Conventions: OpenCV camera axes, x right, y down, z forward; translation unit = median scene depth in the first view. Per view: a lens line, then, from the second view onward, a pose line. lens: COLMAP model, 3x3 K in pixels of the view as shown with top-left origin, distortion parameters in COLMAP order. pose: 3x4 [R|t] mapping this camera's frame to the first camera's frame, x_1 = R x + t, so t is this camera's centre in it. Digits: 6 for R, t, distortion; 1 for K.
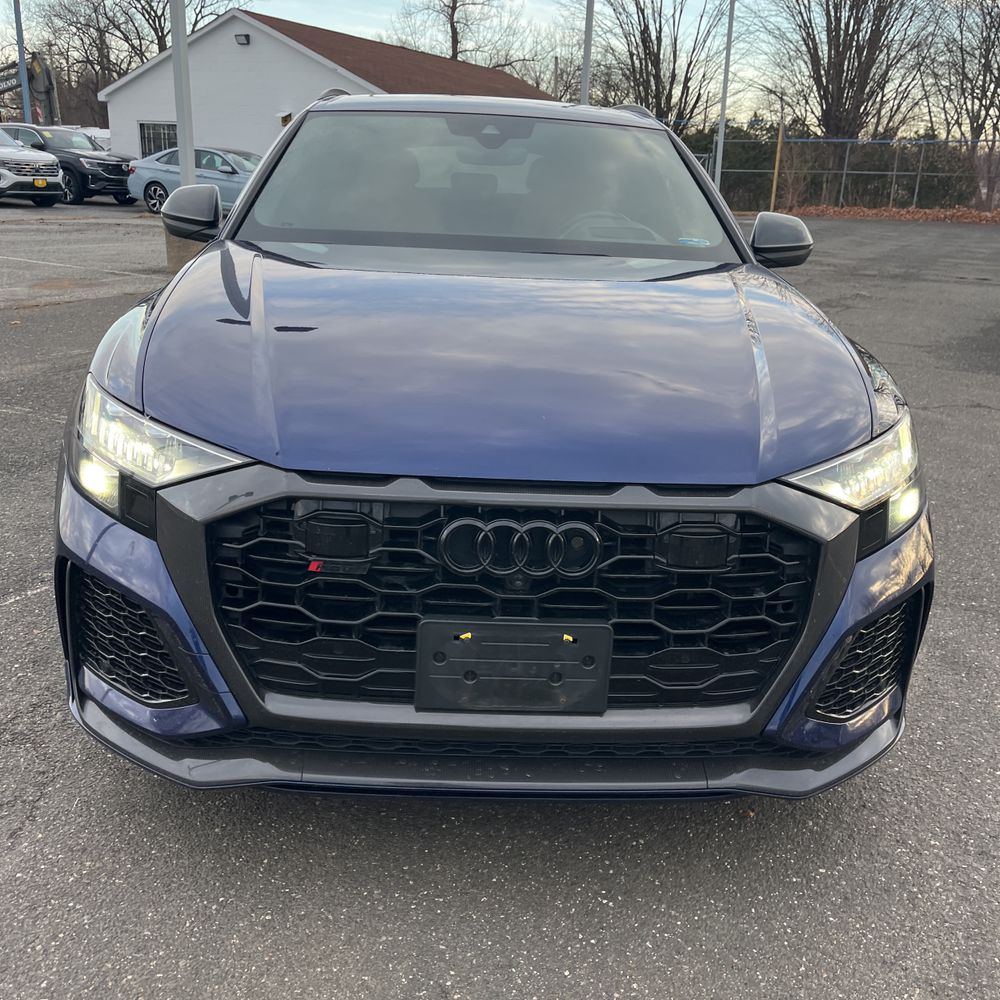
lens RADIAL K [[1011.3, 0, 492.8], [0, 1011.3, 503.2], [0, 0, 1]] dist [0.026757, 0.000000]
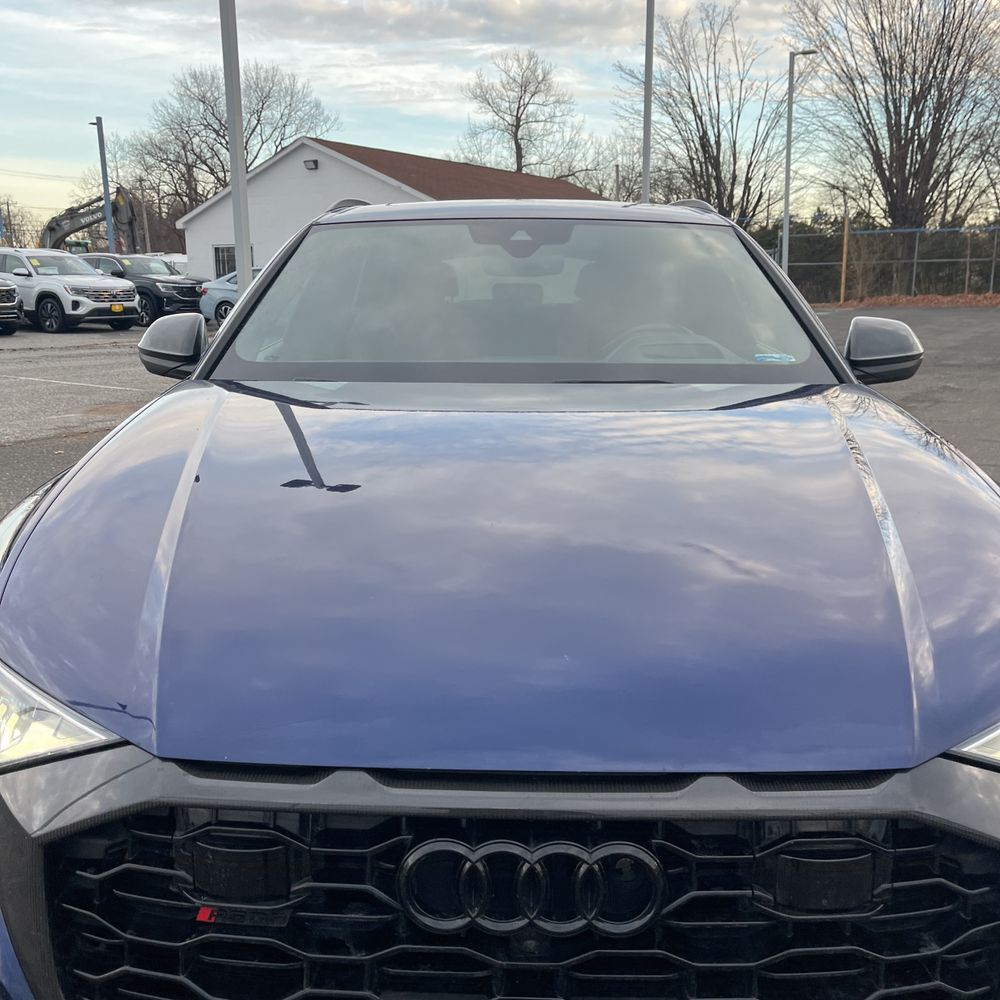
lens RADIAL K [[1011.3, 0, 499.3], [0, 1011.3, 491.0], [0, 0, 1]] dist [0.026757, 0.000000]
pose [[0.997307, -0.030552, -0.066676, 0.031825], [0.023189, 0.993823, -0.108532, -0.071717], [0.069580, 0.106693, 0.991854, 0.202993]]
